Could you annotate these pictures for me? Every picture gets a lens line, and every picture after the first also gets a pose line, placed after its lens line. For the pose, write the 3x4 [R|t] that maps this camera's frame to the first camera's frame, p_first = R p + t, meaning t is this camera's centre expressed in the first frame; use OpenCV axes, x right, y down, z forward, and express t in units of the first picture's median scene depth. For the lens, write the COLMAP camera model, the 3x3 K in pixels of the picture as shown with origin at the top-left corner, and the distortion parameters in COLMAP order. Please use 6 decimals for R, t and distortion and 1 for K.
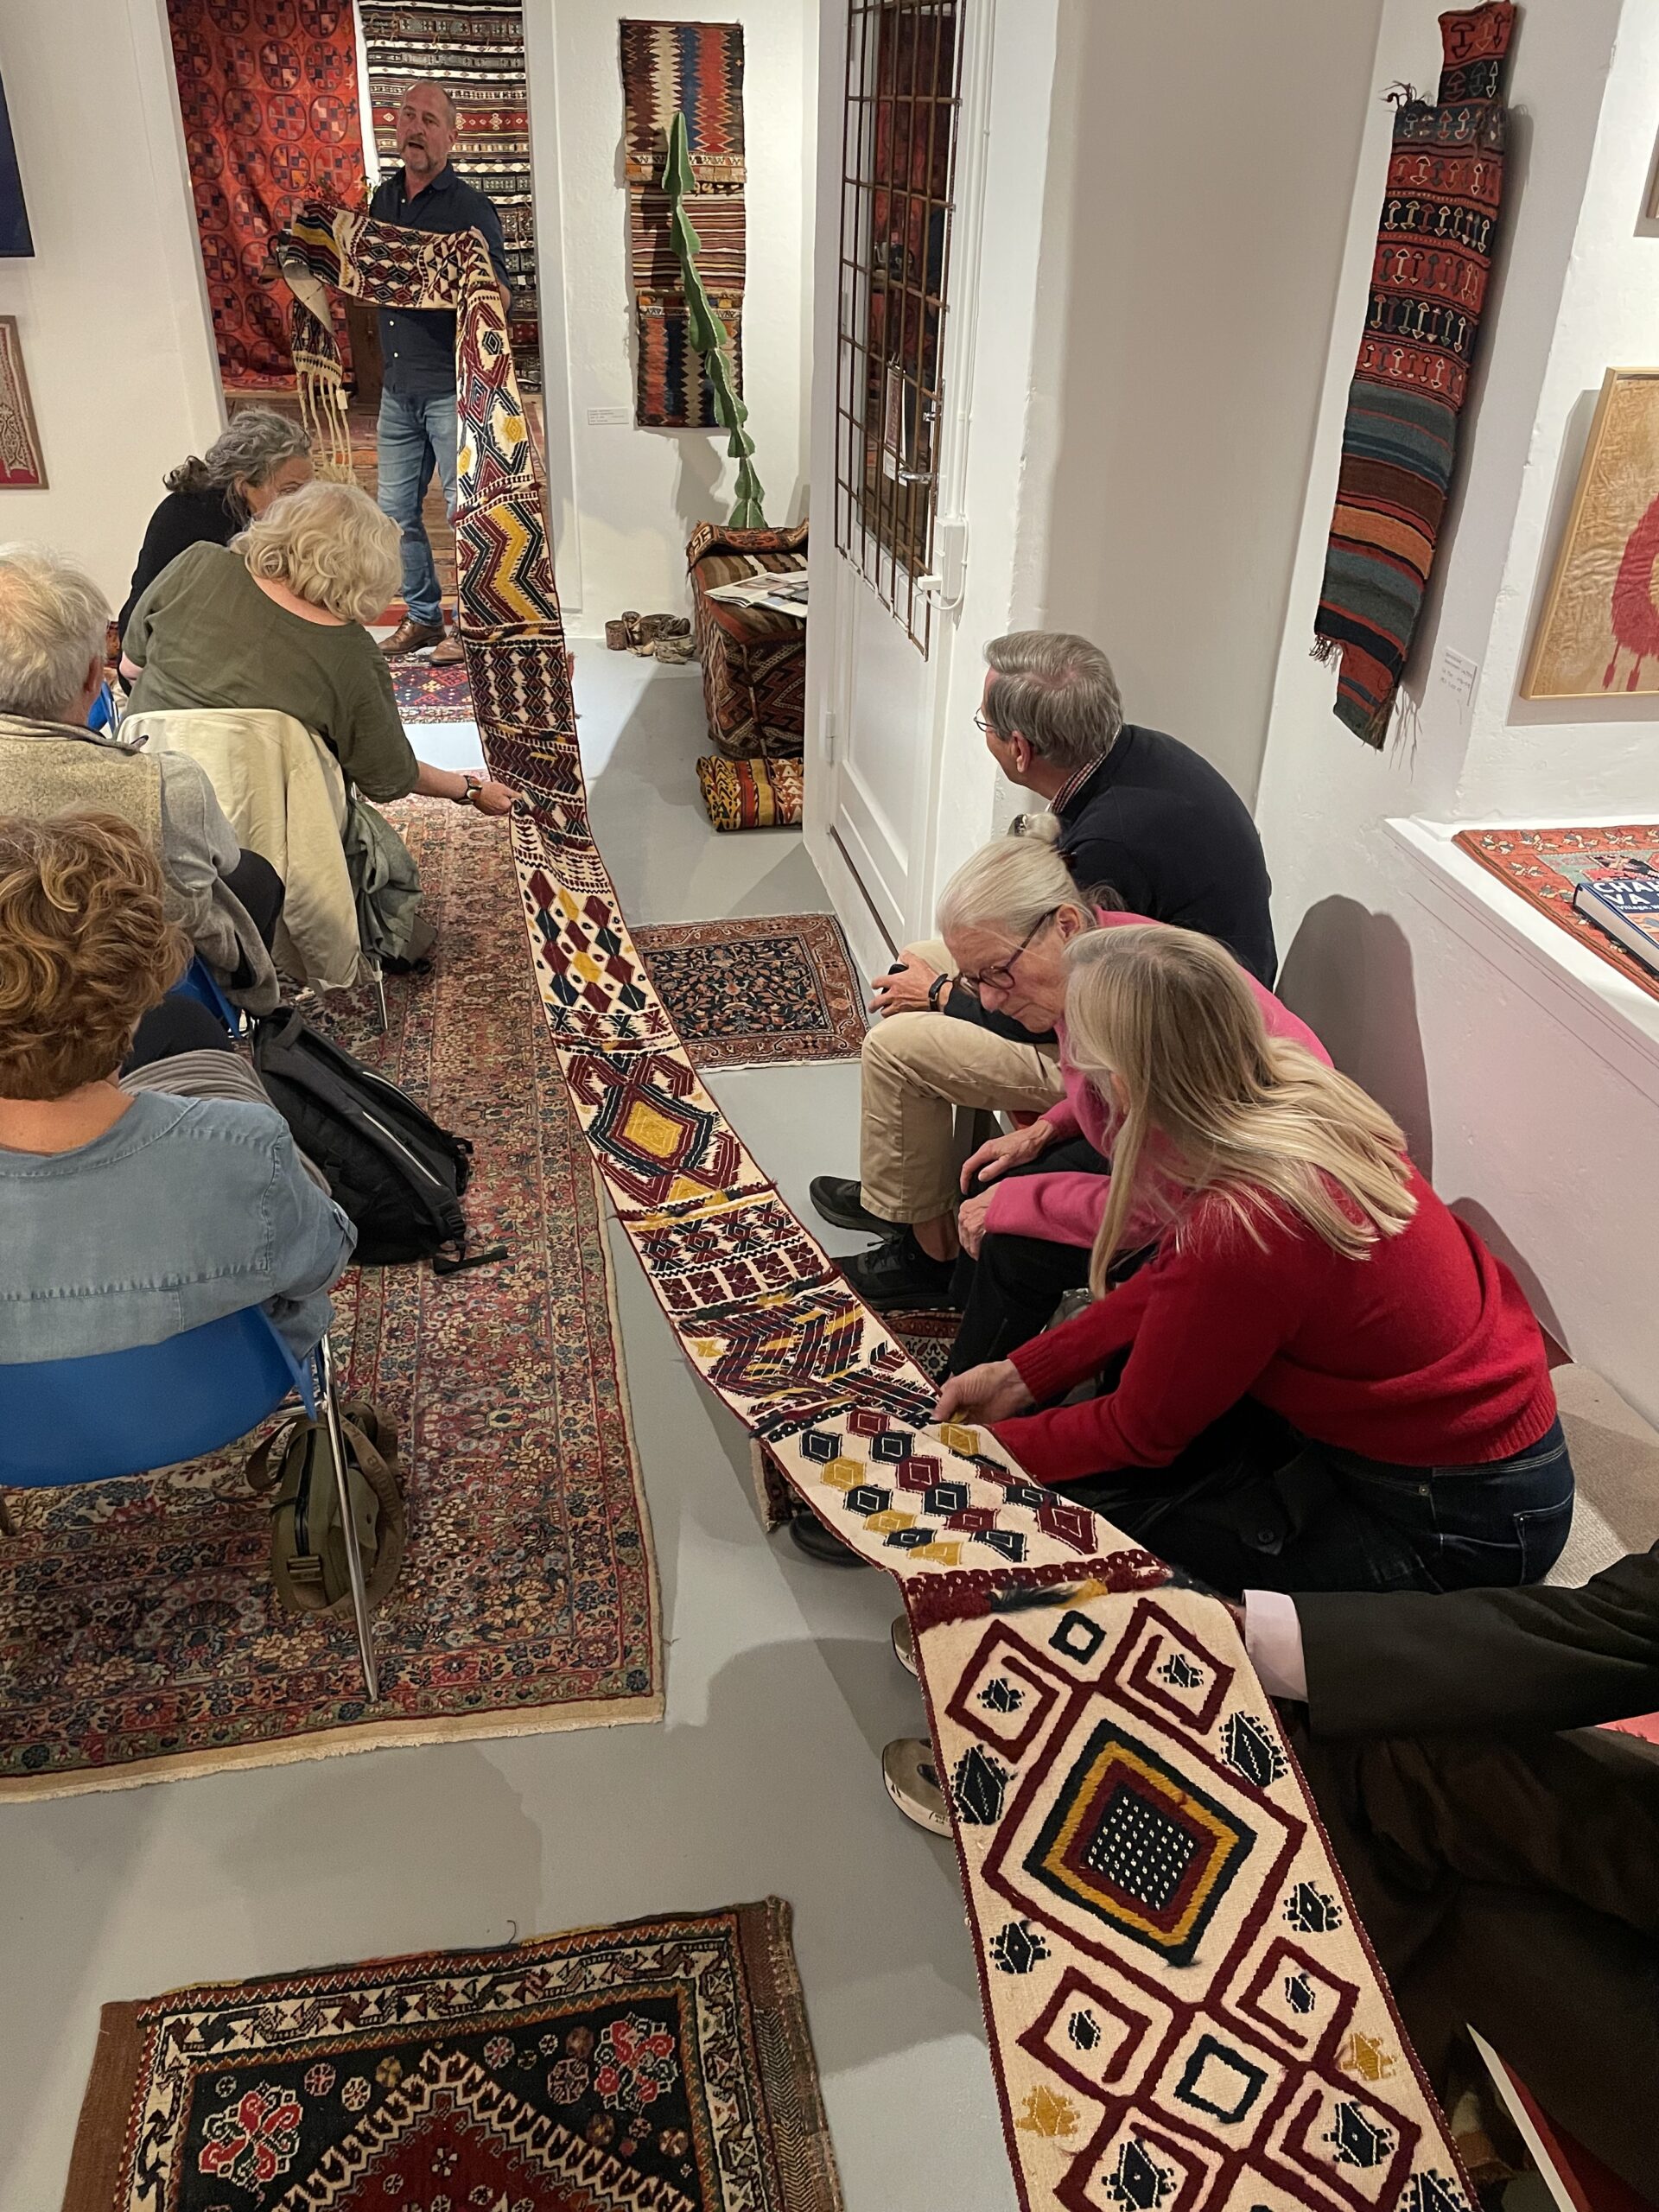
lens RADIAL K [[1651.7, 0, 761.1], [0, 1651.7, 1153.2], [0, 0, 1]] dist [-0.013259, -0.008926]
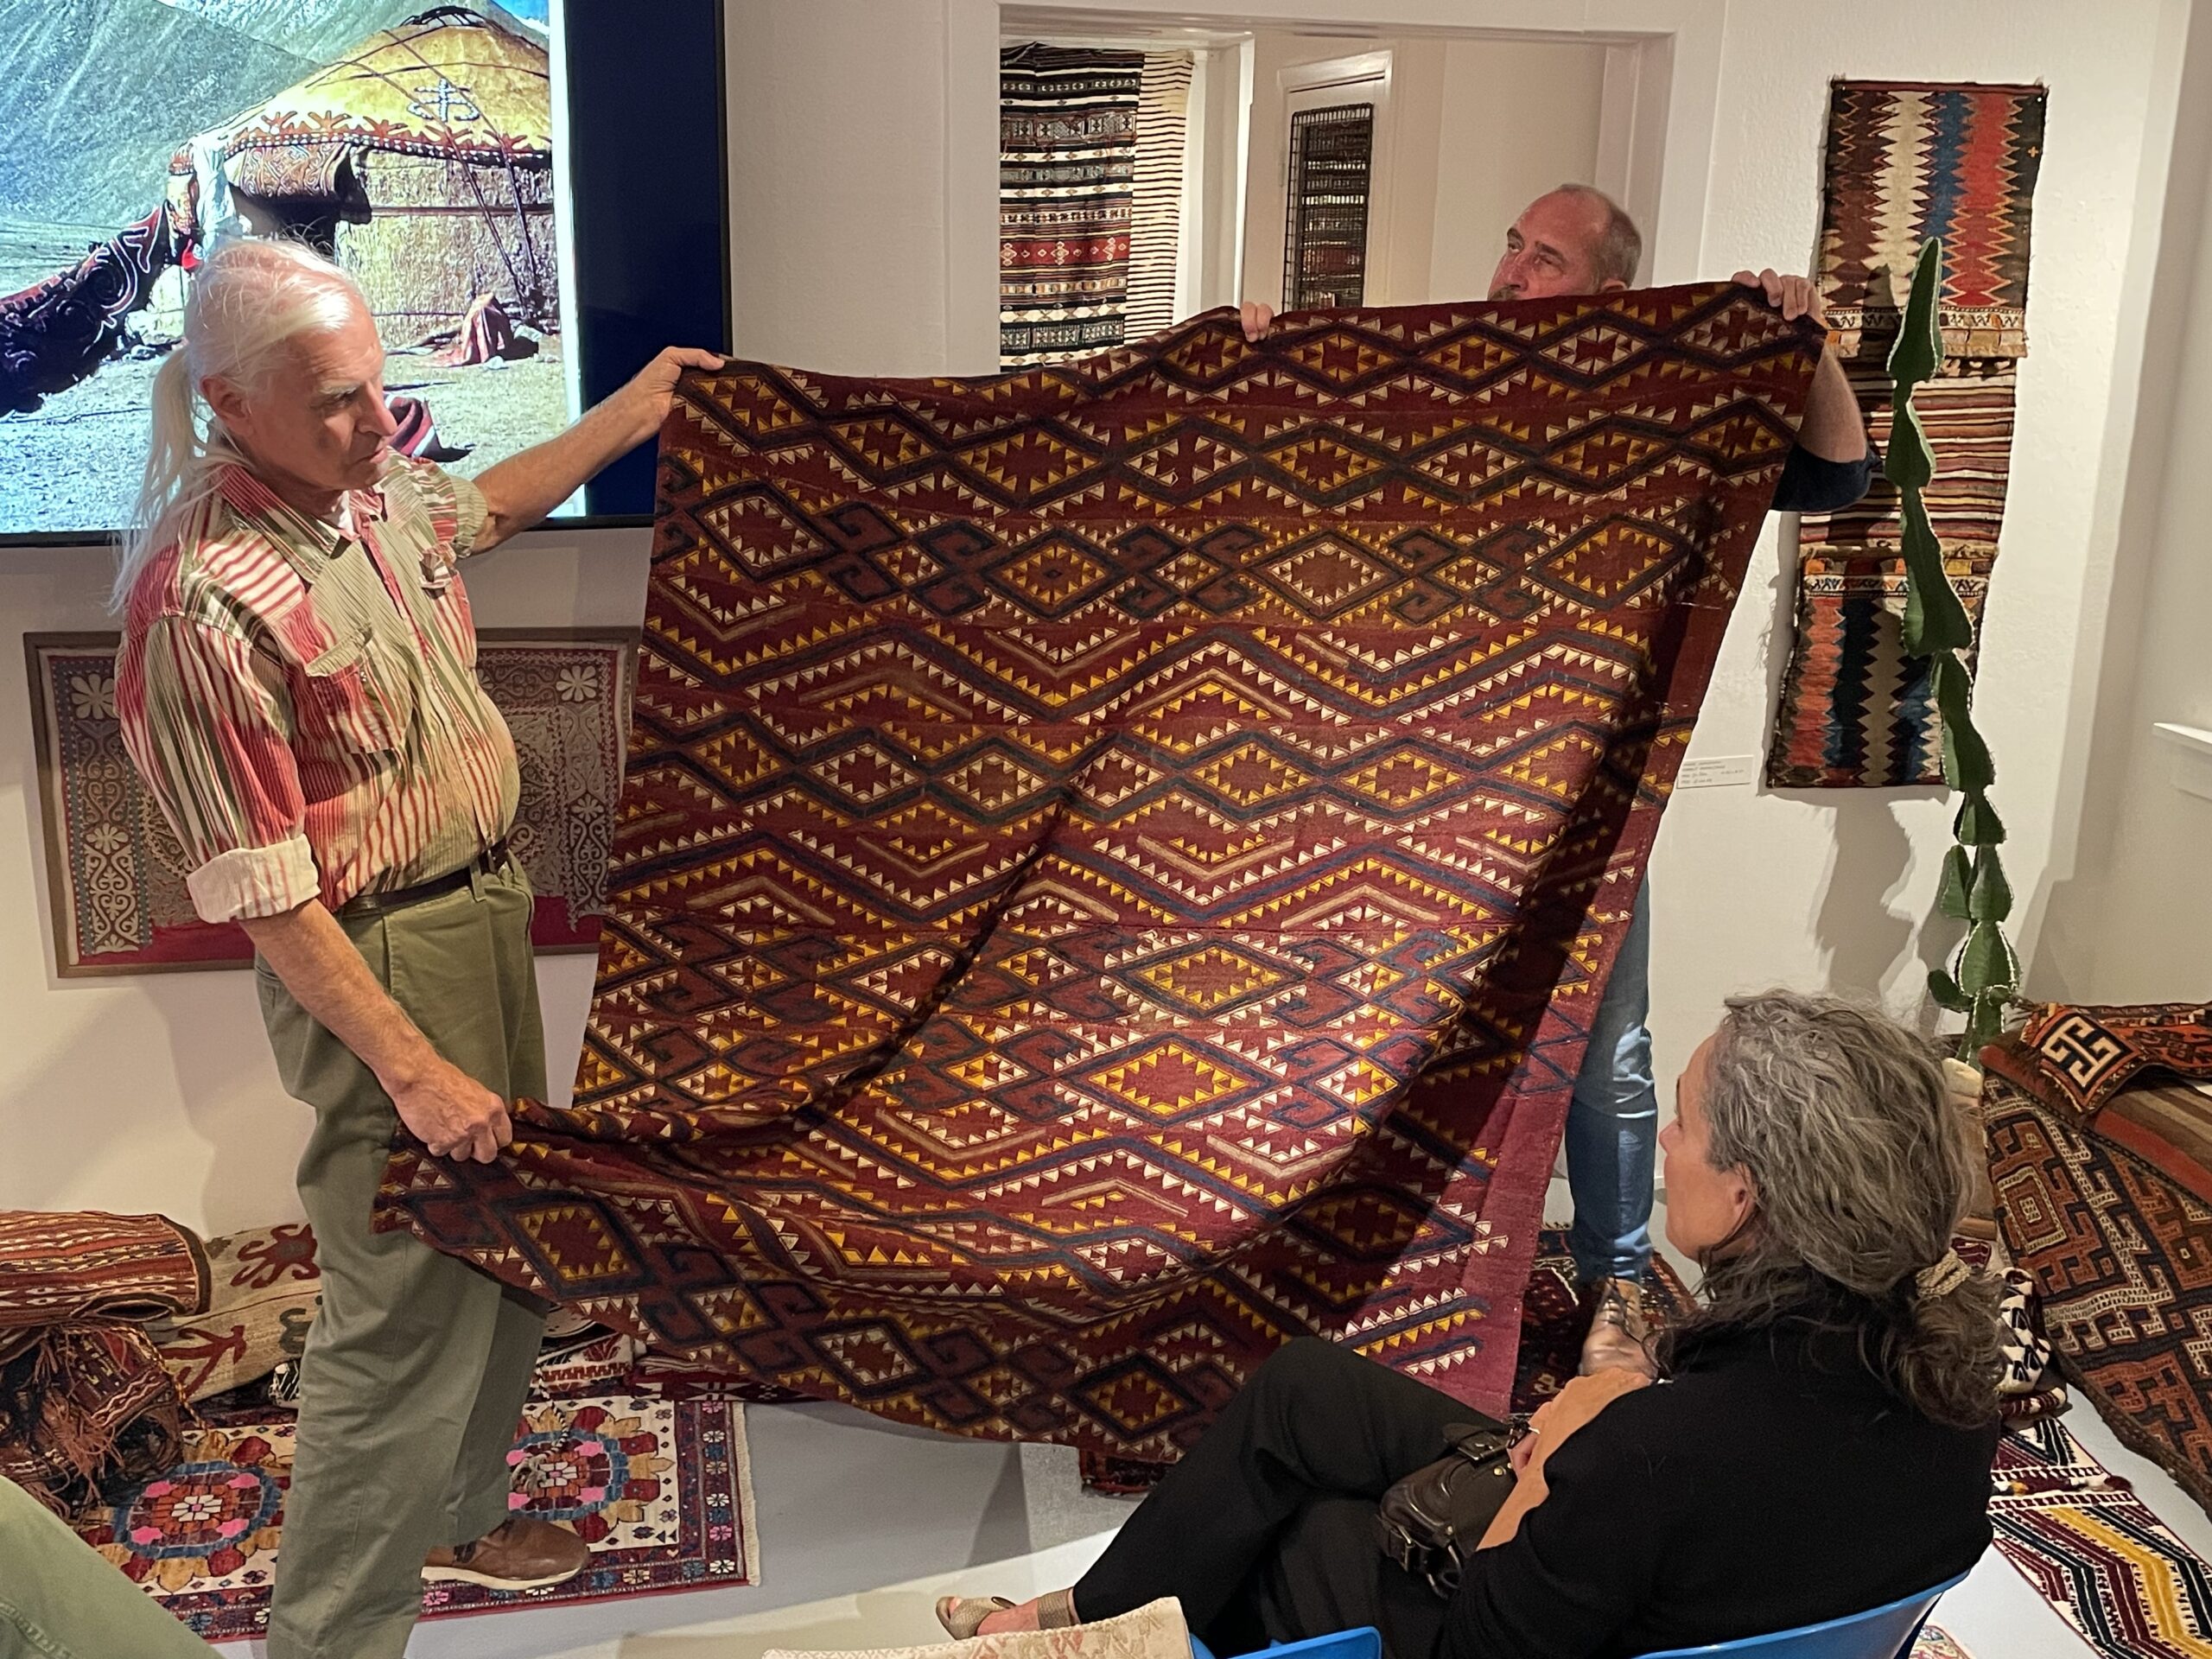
lens RADIAL K [[2278.0, 0, 1072.7], [0, 2278.0, 848.2], [0, 0, 1]] dist [0.026689, 0.000000]
pose [[0.999408, -0.020118, 0.027922, -0.335323], [0.027529, 0.954221, -0.297832, -0.238586], [-0.020652, 0.298424, 0.954210, 0.366555]]
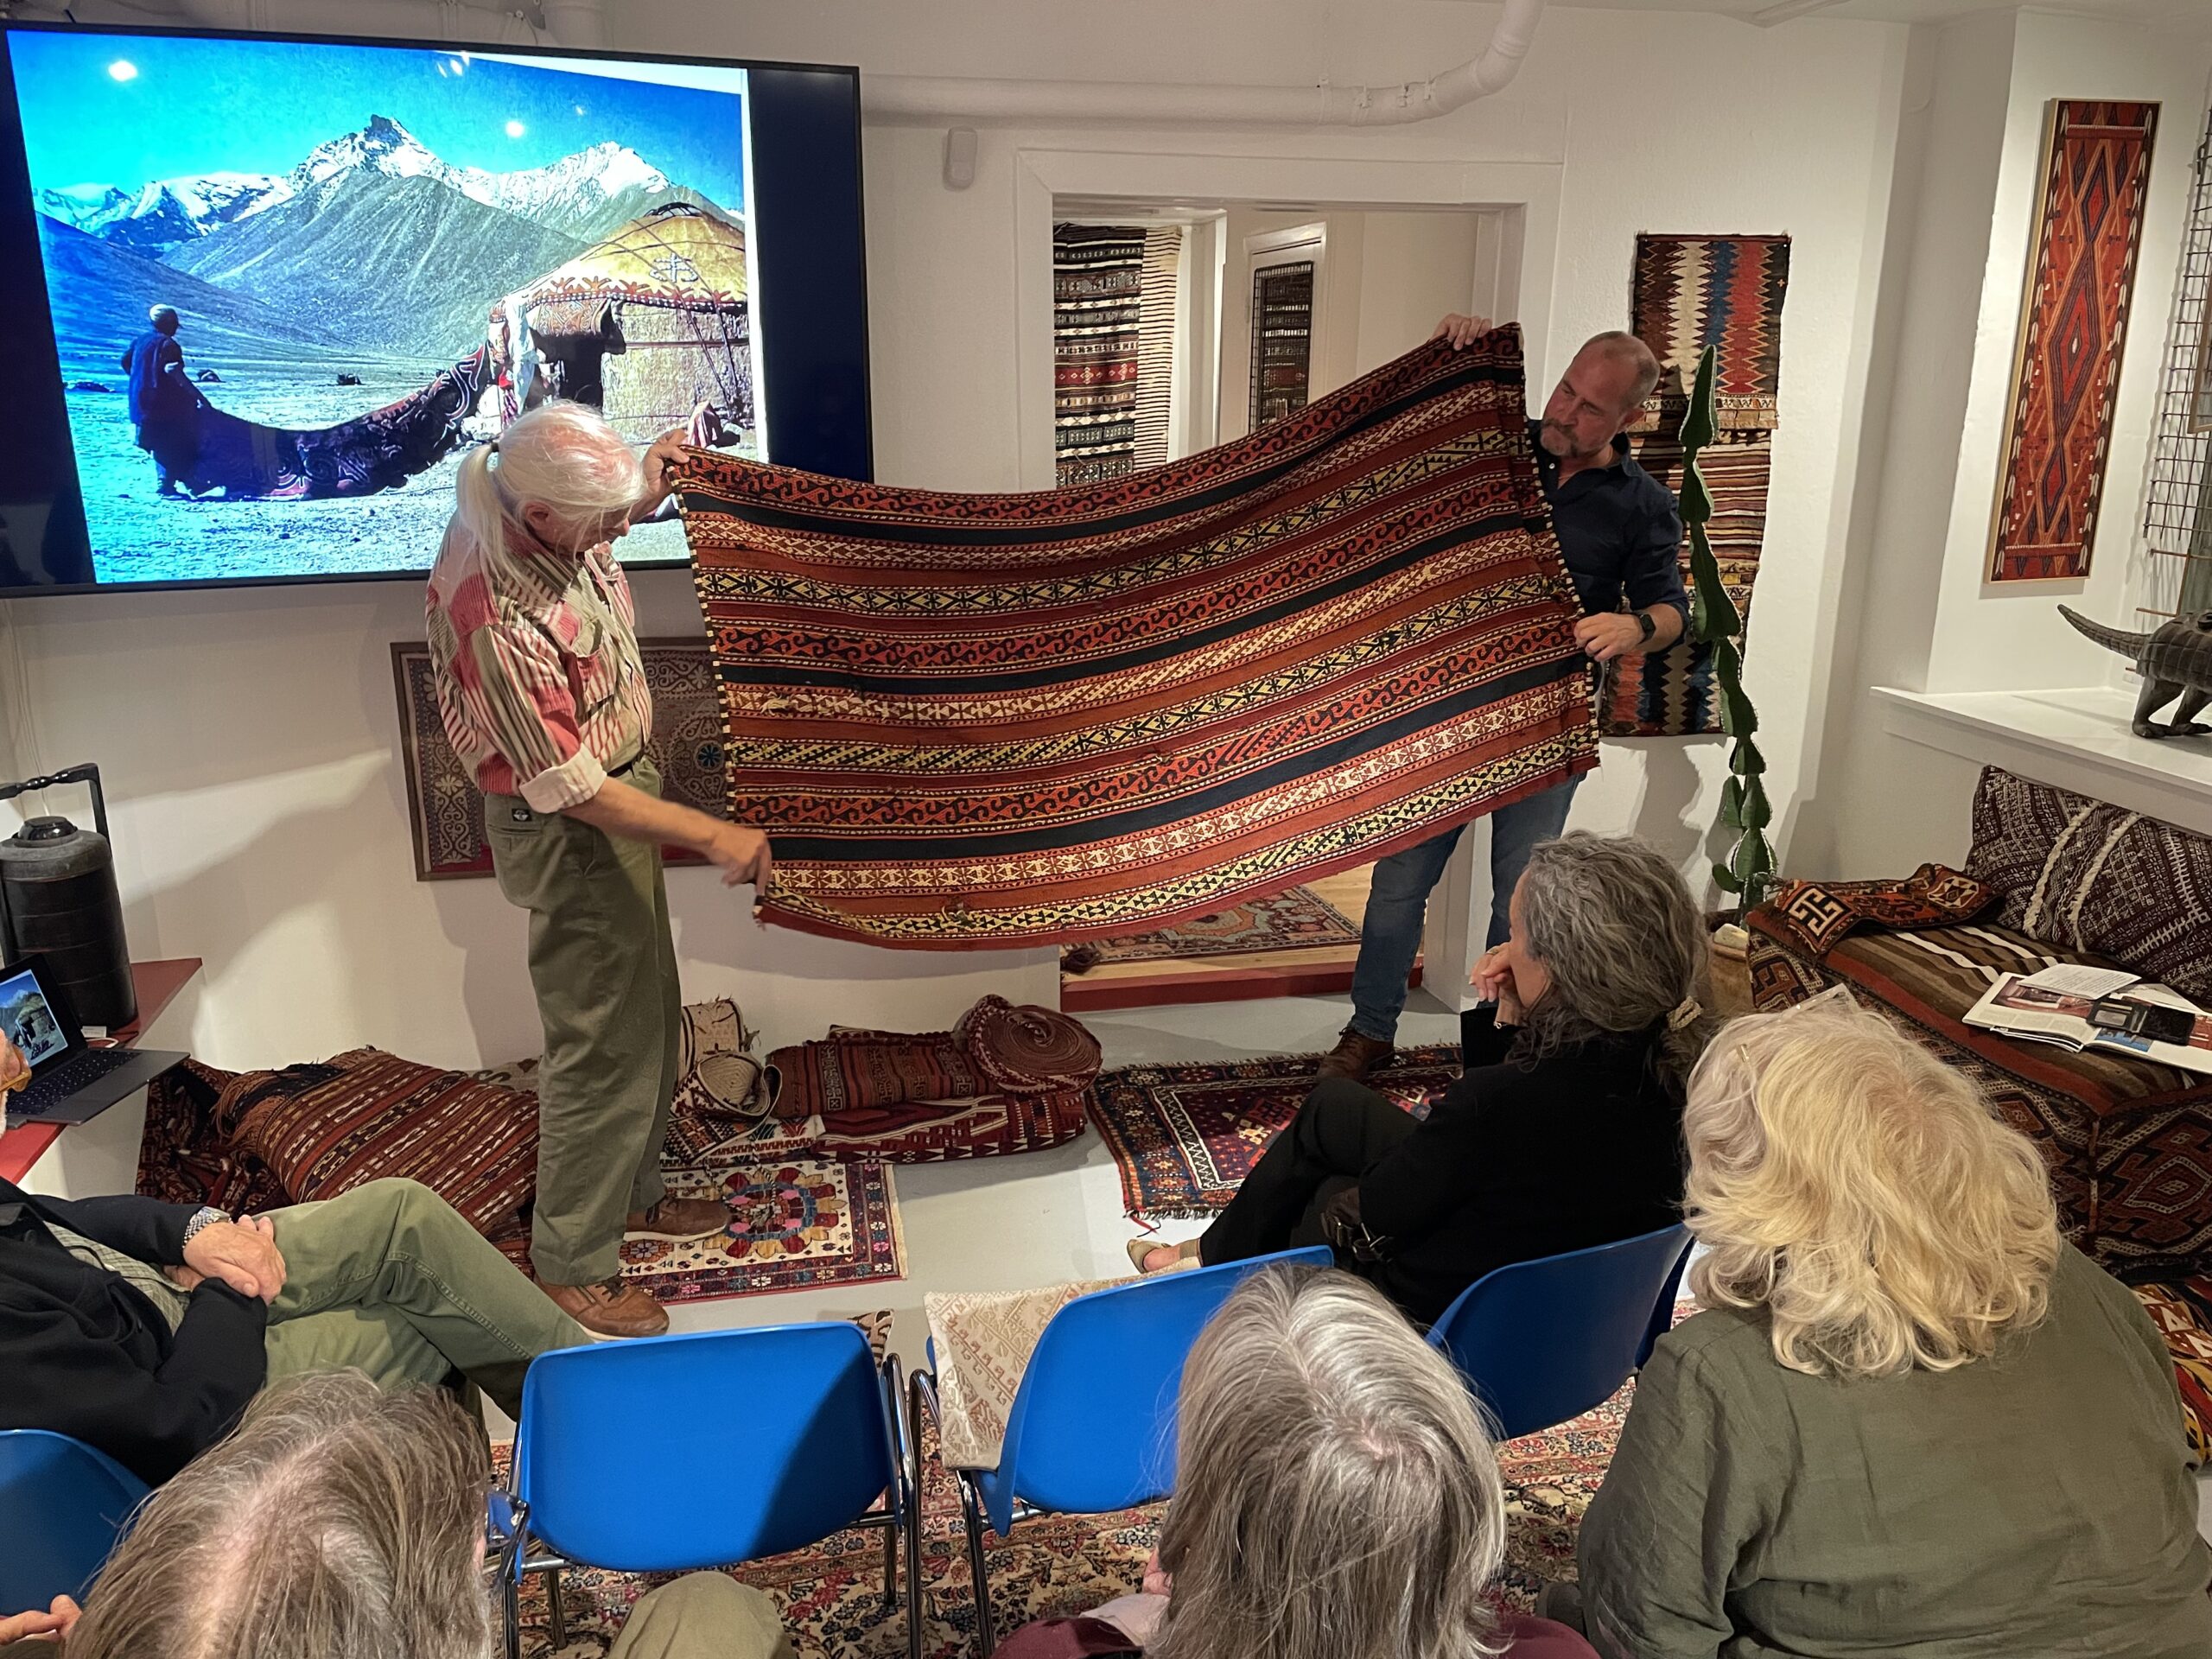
lens RADIAL K [[1661.0, 0, 1076.6], [0, 1661.0, 849.1], [0, 0, 1]] dist [0.064457, -0.092883]
pose [[0.999289, -0.035348, 0.013115, -0.341699], [0.037602, 0.959758, -0.278299, -0.215339], [-0.002750, 0.278594, 0.960405, 0.335557]]
